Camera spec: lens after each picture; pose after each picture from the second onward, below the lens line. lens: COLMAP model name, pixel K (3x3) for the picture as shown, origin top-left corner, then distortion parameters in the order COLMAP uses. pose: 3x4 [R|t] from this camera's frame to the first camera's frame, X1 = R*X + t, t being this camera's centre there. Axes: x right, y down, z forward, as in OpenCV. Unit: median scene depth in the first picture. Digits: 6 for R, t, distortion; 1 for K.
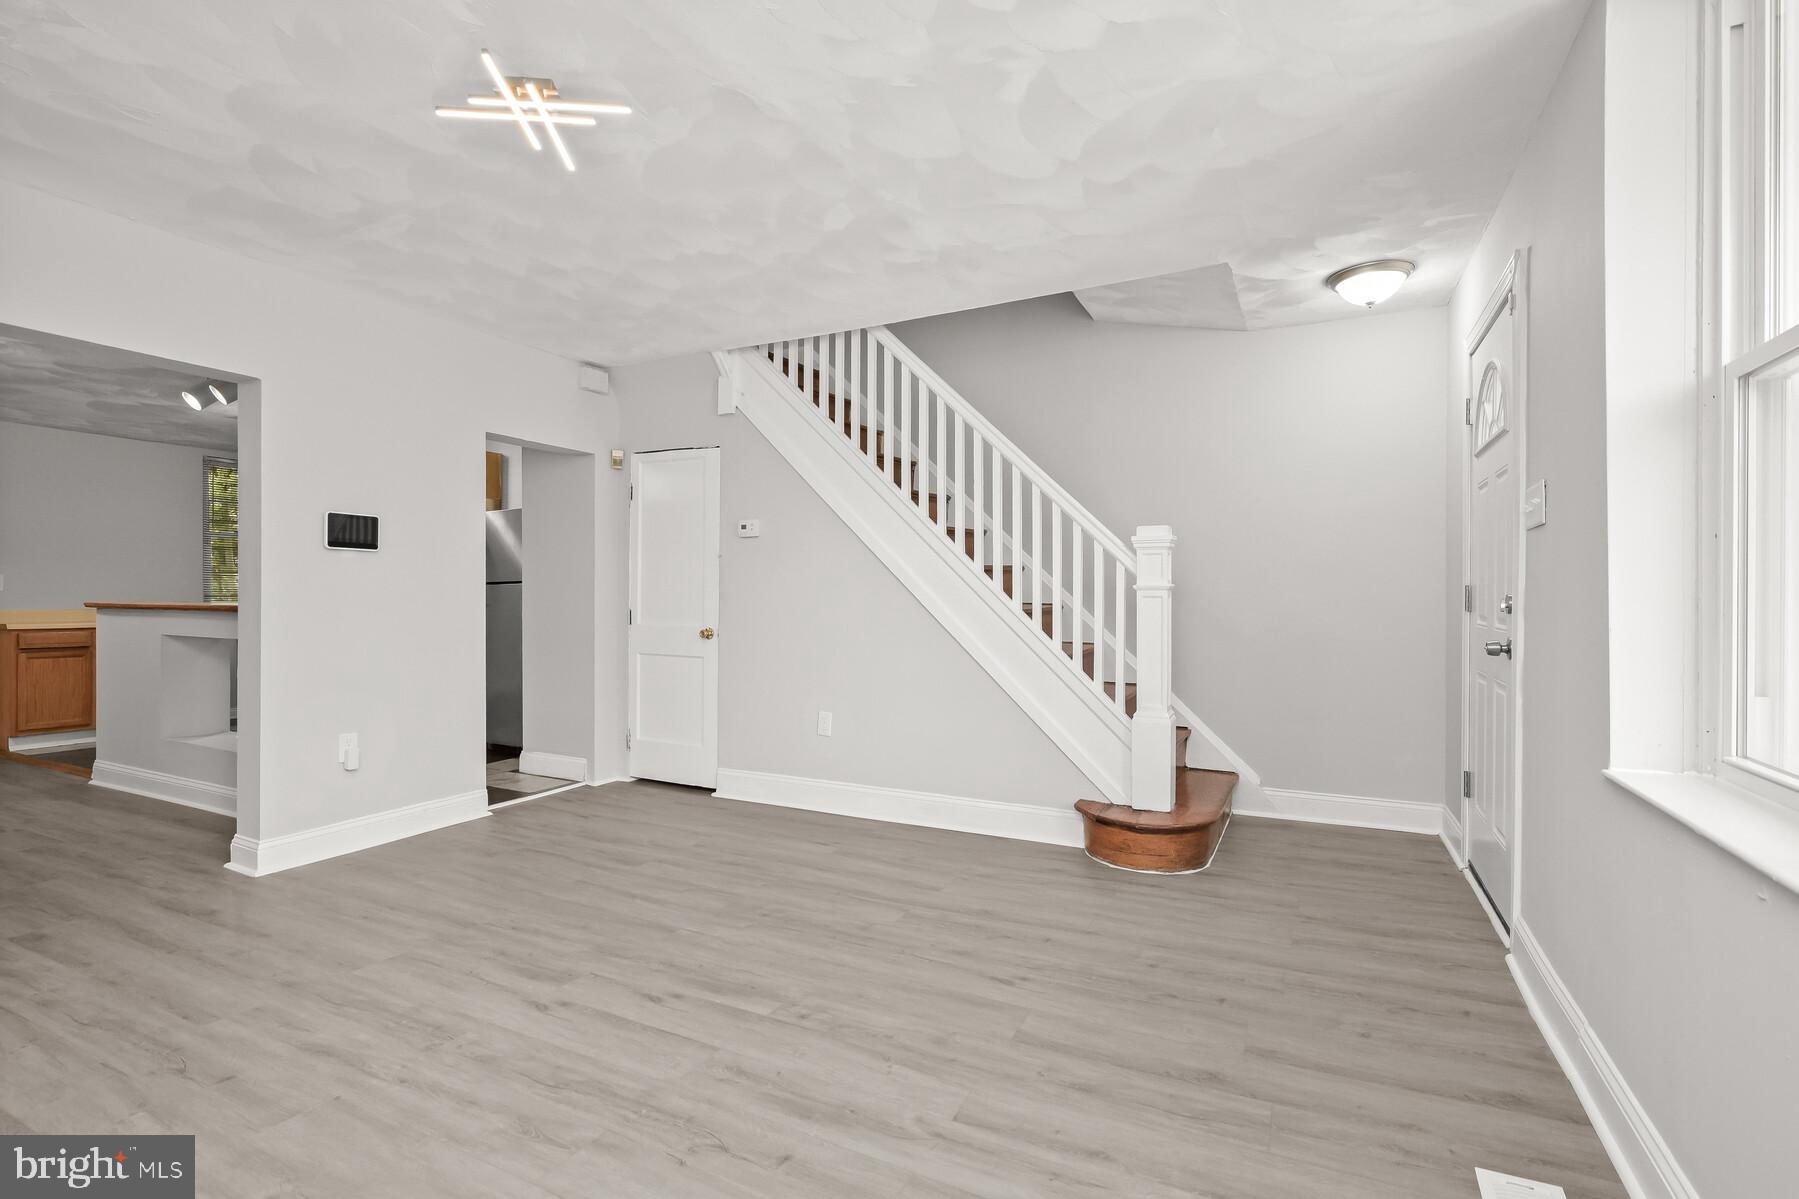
lens RADIAL K [[829.7, 0, 897.2], [0, 829.7, 602.3], [0, 0, 1]] dist [-0.005036, -0.000008]
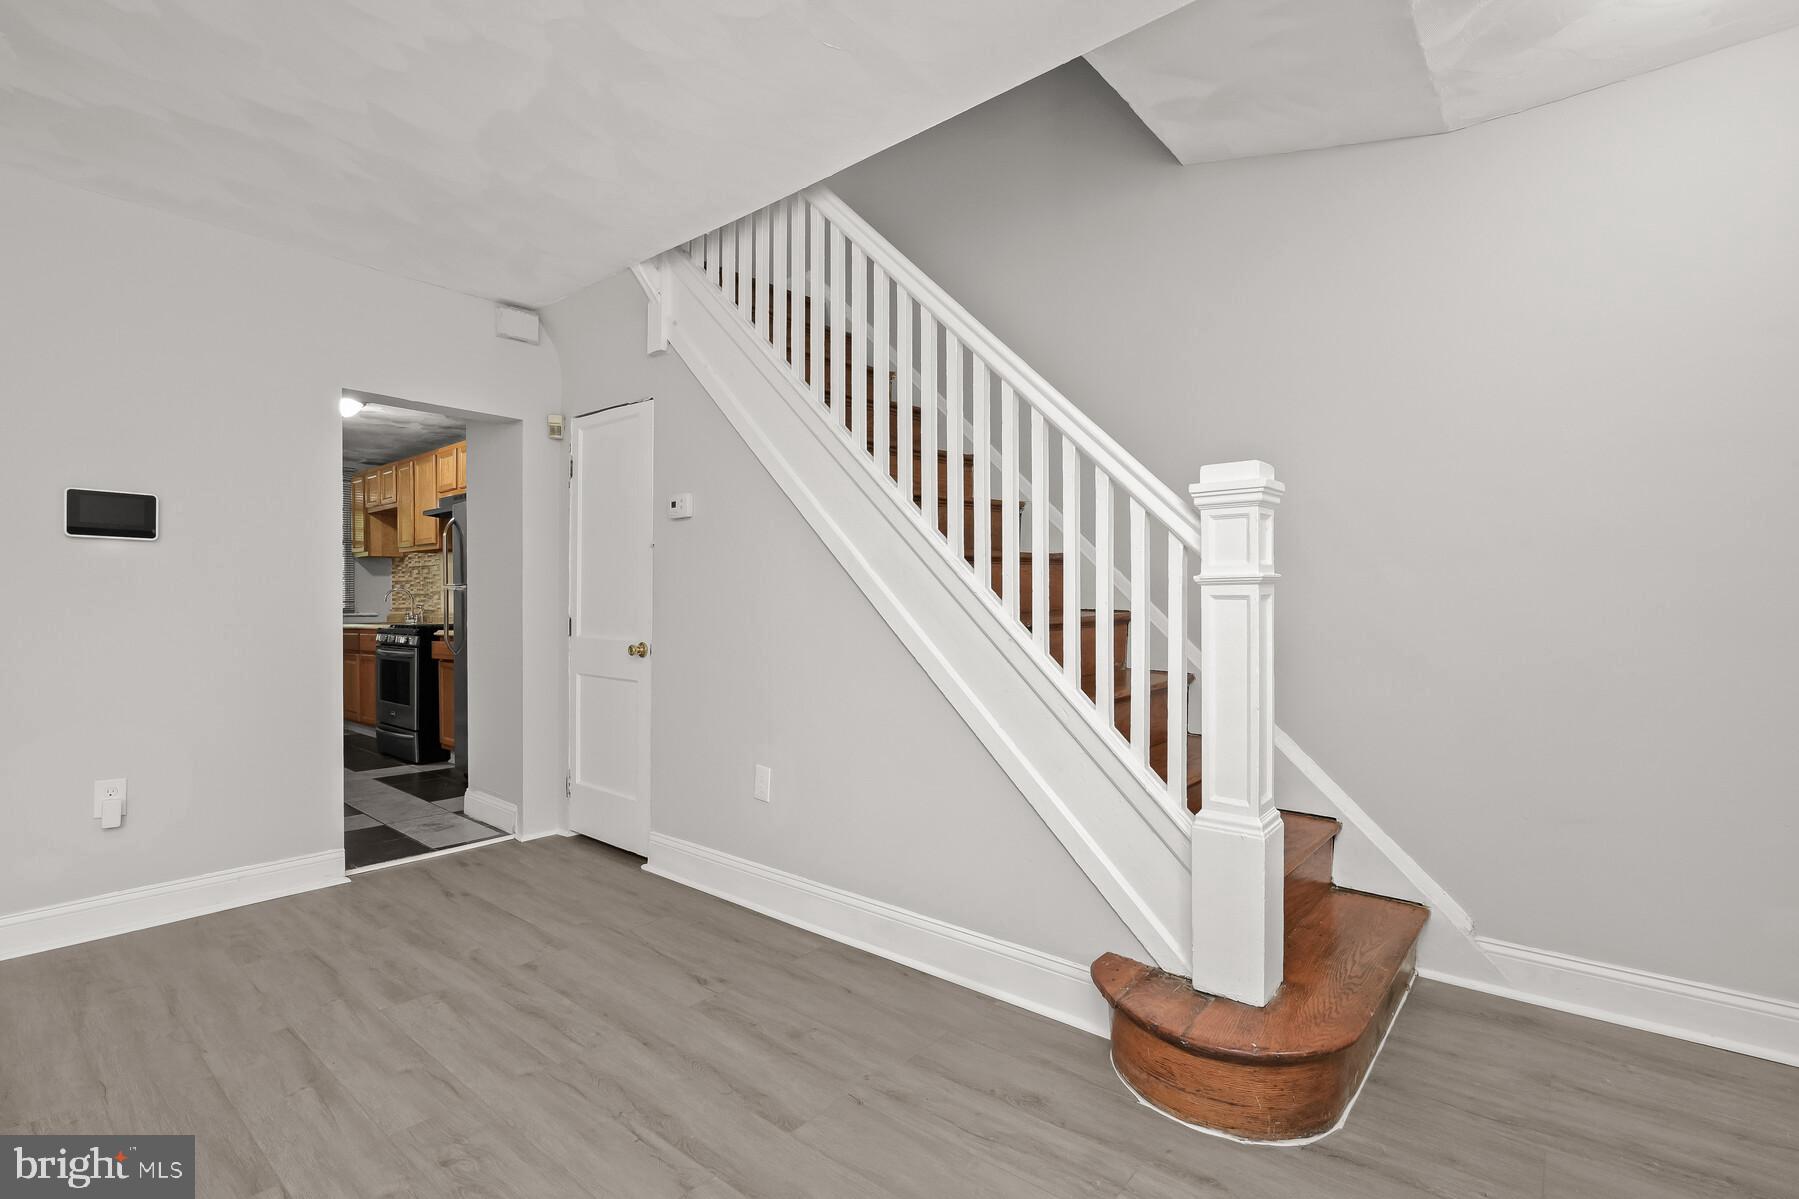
lens RADIAL K [[822.5, 0, 900.0], [0, 822.5, 609.3], [0, 0, 1]] dist [-0.006356, 0.000385]
pose [[0.974113, -0.000012, -0.226061, 0.222913], [0.000026, 1.000000, 0.000057, 0.001505], [0.226061, -0.000062, 0.974113, 0.444184]]
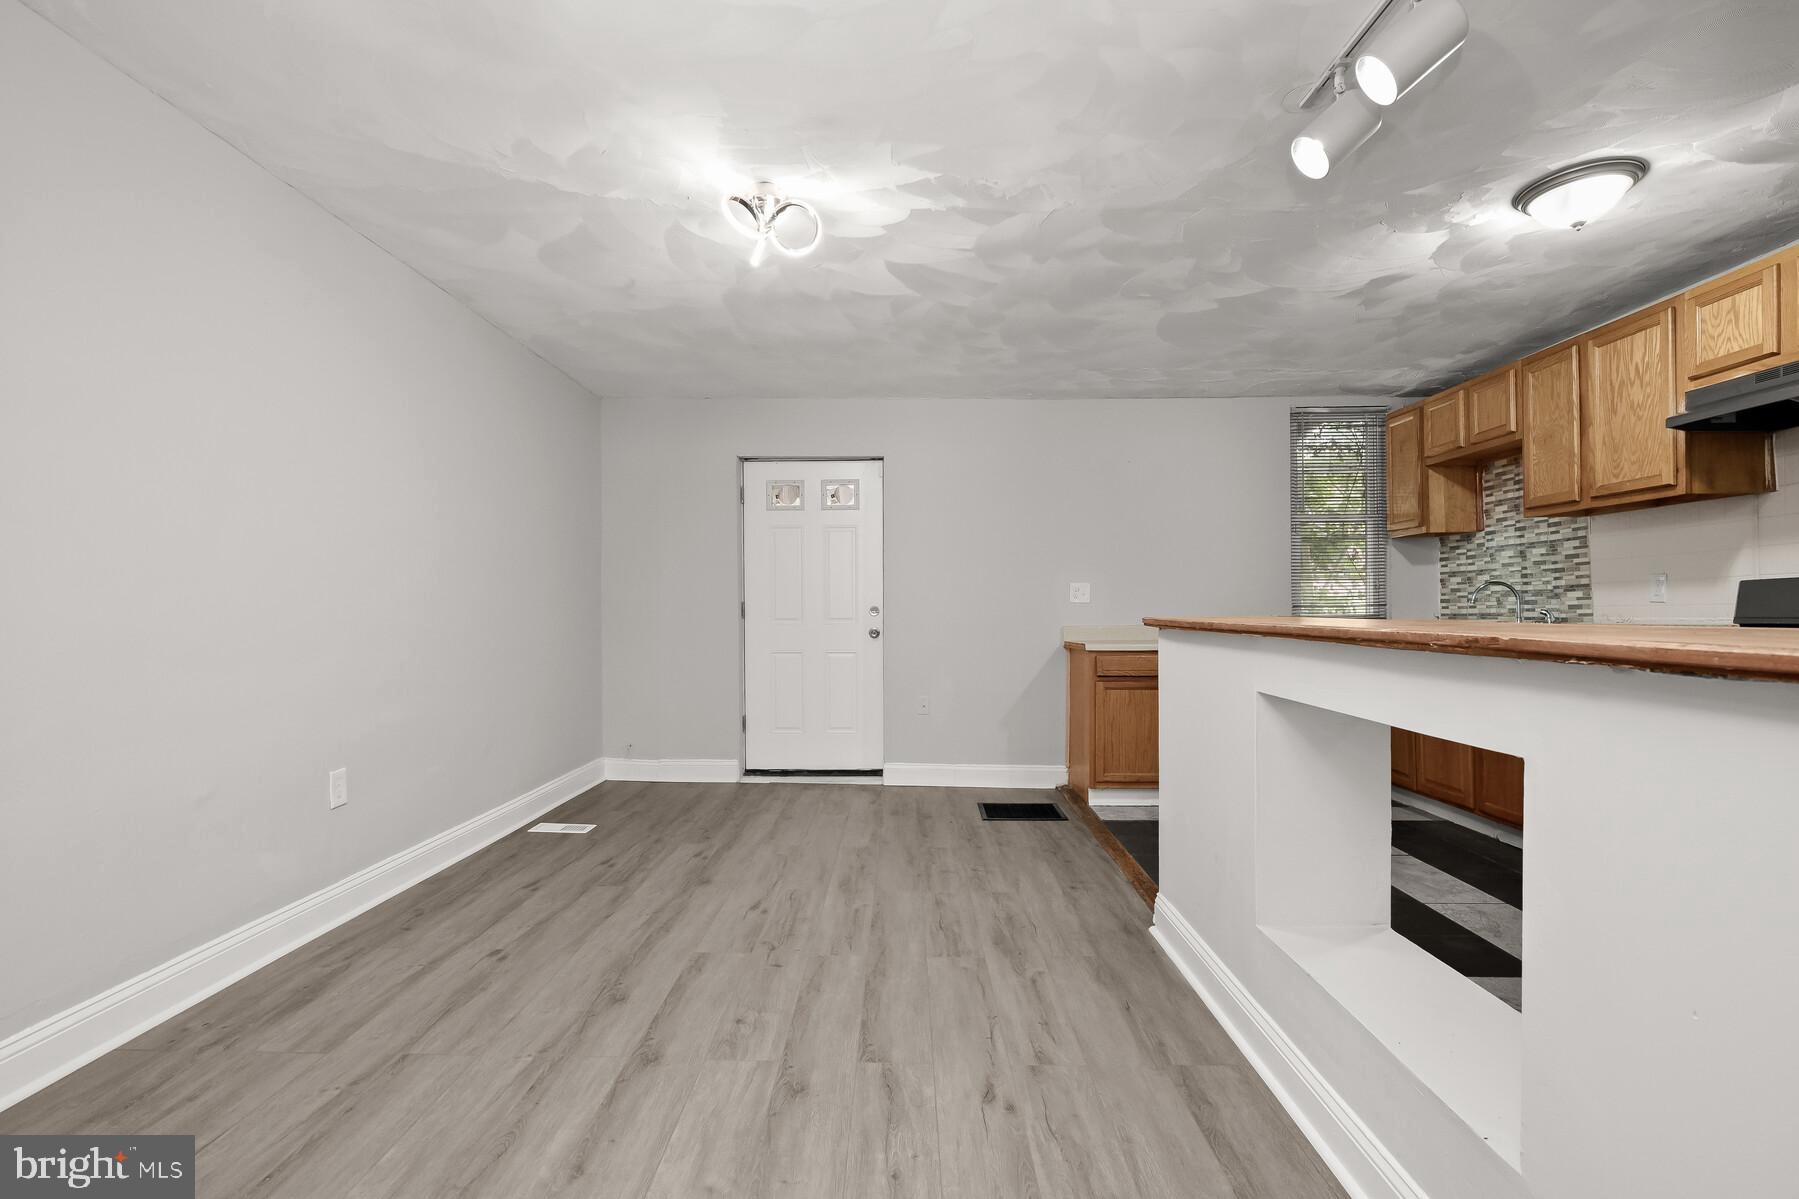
lens RADIAL K [[828.7, 0, 894.0], [0, 828.7, 613.4], [0, 0, 1]] dist [-0.007391, 0.000374]
pose [[0.432572, -0.001146, -0.901599, -0.732195], [0.002189, 0.999998, -0.000220, -0.004693], [0.901597, -0.001879, 0.432574, 0.810224]]
